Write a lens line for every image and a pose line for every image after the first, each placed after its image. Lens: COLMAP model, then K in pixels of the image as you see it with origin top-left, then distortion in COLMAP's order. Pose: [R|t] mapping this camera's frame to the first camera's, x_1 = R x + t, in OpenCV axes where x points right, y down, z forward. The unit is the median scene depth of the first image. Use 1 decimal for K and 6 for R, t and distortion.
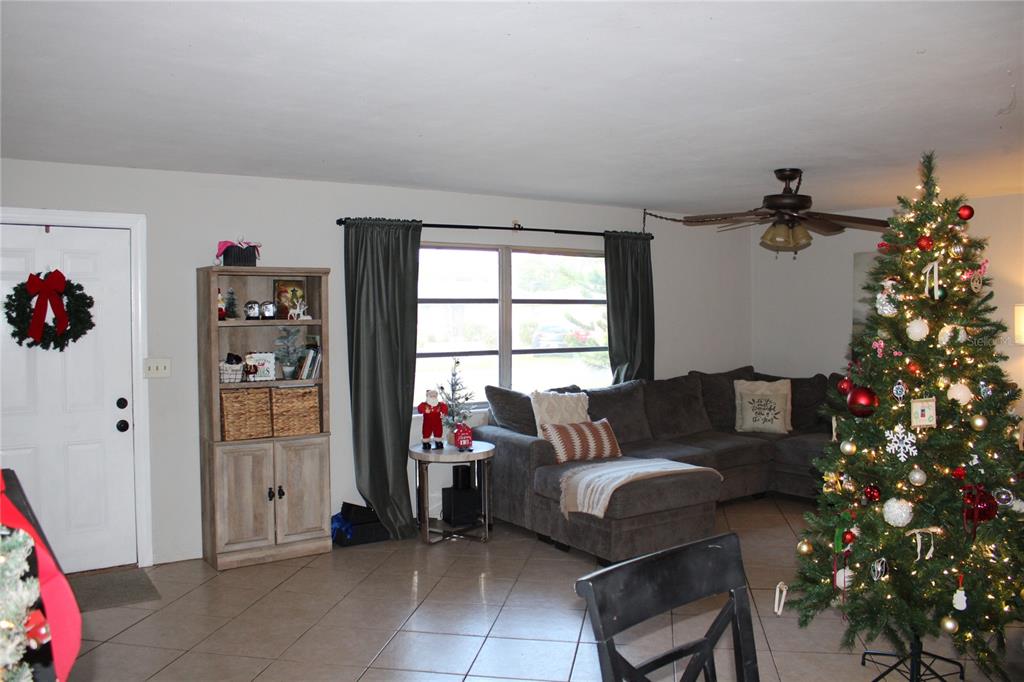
lens RADIAL K [[843.9, 0, 512.0], [0, 843.9, 341.0], [0, 0, 1]] dist [-0.174277, 0.154467]
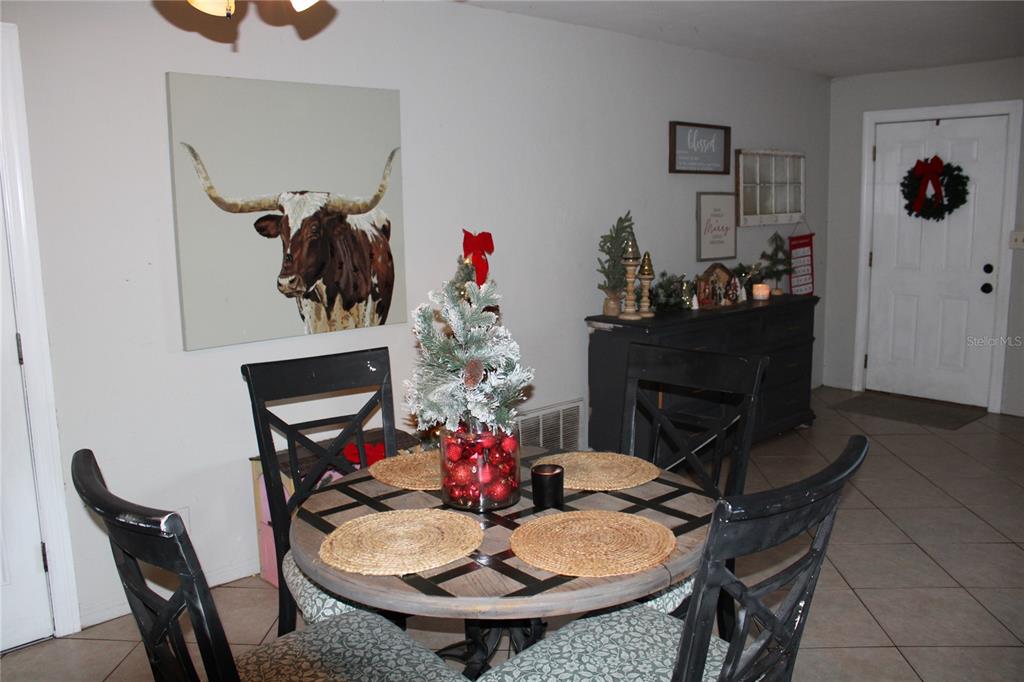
lens RADIAL K [[849.2, 0, 512.0], [0, 849.2, 341.0], [0, 0, 1]] dist [-0.166254, 0.162084]
pose [[0.117939, 0.161565, -0.979789, 0.569026], [-0.018452, 0.986862, 0.160510, 0.003495], [0.992849, -0.000852, 0.119371, 0.176393]]
